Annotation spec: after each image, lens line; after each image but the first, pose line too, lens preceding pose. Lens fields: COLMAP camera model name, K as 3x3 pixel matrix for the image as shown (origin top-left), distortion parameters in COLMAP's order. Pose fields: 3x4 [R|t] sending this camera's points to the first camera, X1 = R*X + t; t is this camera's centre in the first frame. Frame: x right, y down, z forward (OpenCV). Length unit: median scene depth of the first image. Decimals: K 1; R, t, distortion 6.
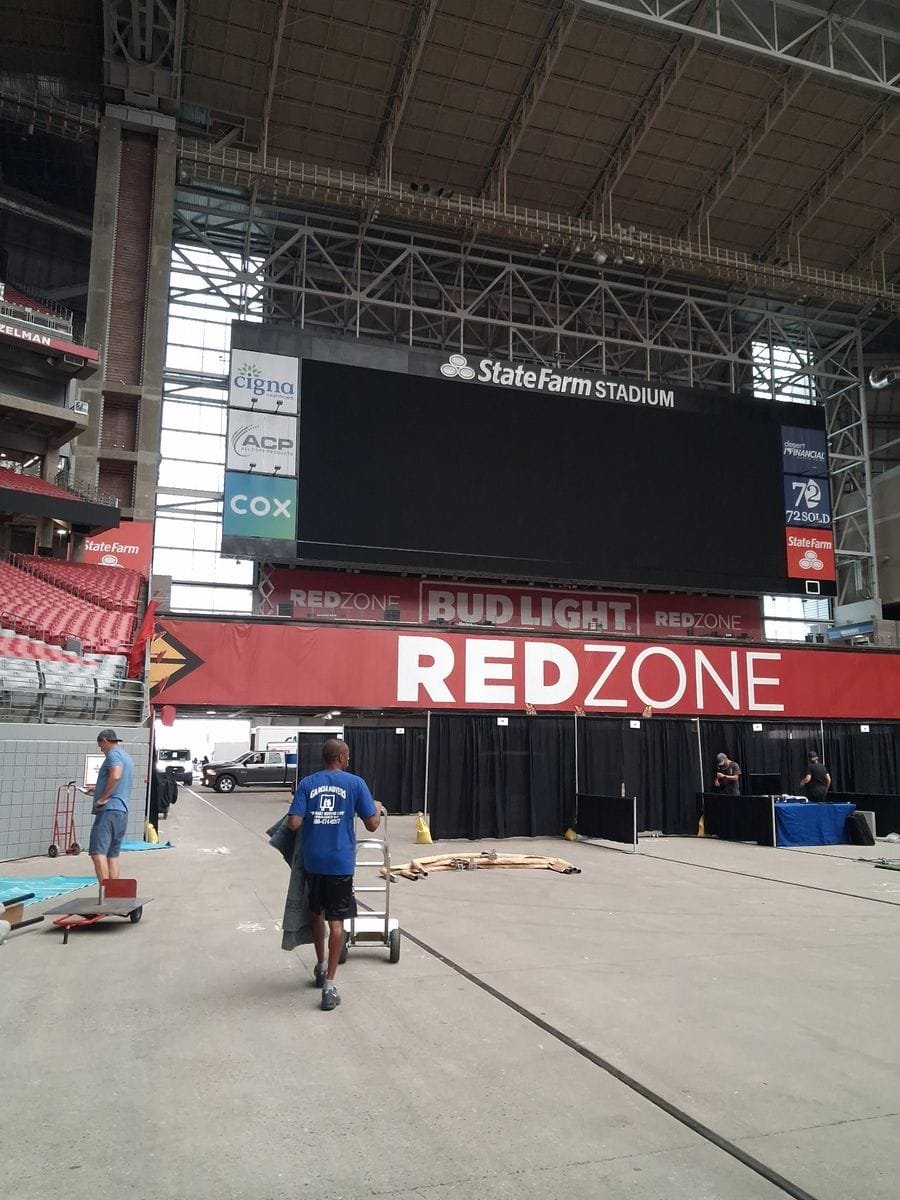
lens RADIAL K [[961.3, 0, 450.0], [0, 961.3, 600.0], [0, 0, 1]] dist [0.020951, 0.004943]
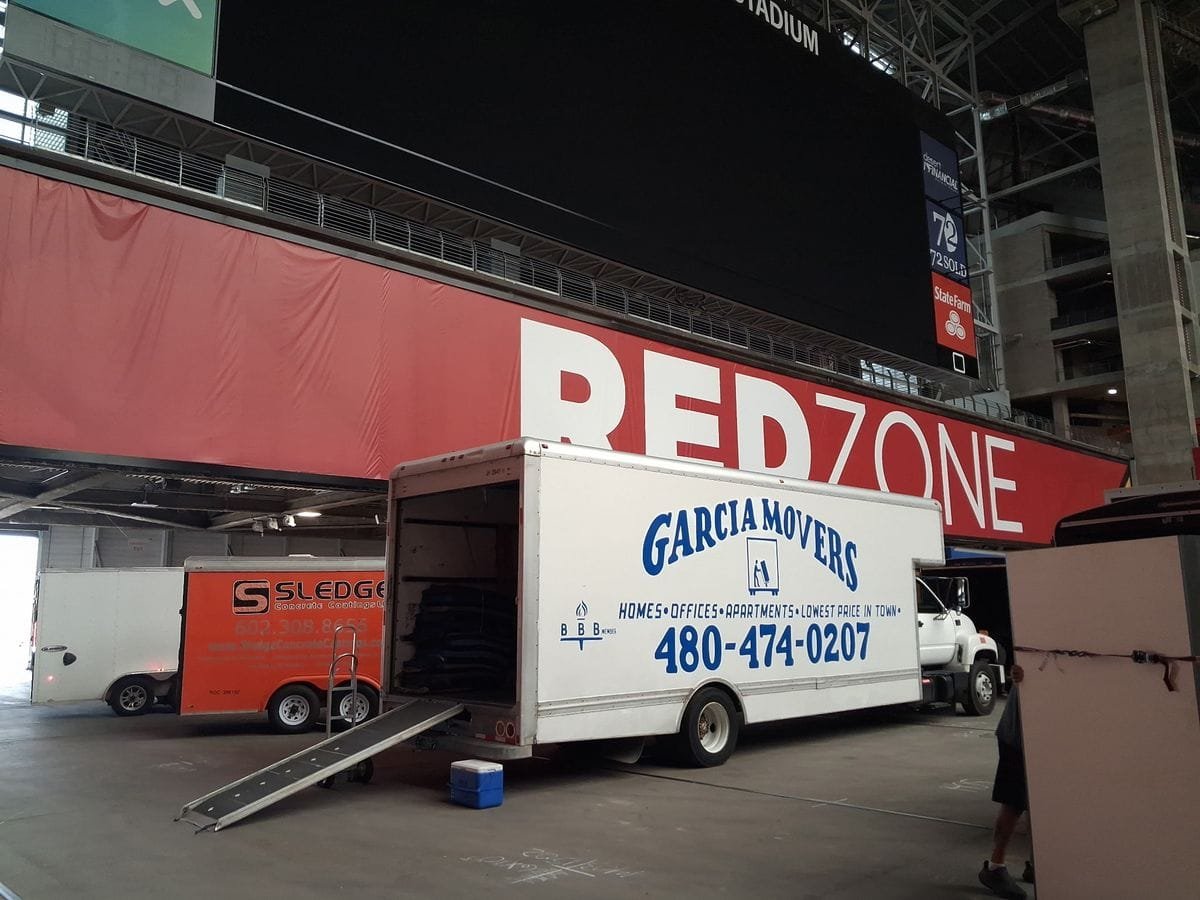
lens RADIAL K [[961.3, 0, 600.0], [0, 961.3, 450.0], [0, 0, 1]] dist [0.020951, 0.004943]
pose [[0.910767, 0.054685, 0.409284, -0.145066], [-0.053589, 0.998463, -0.014157, 0.075330], [-0.409429, -0.009039, 0.912297, 0.482002]]
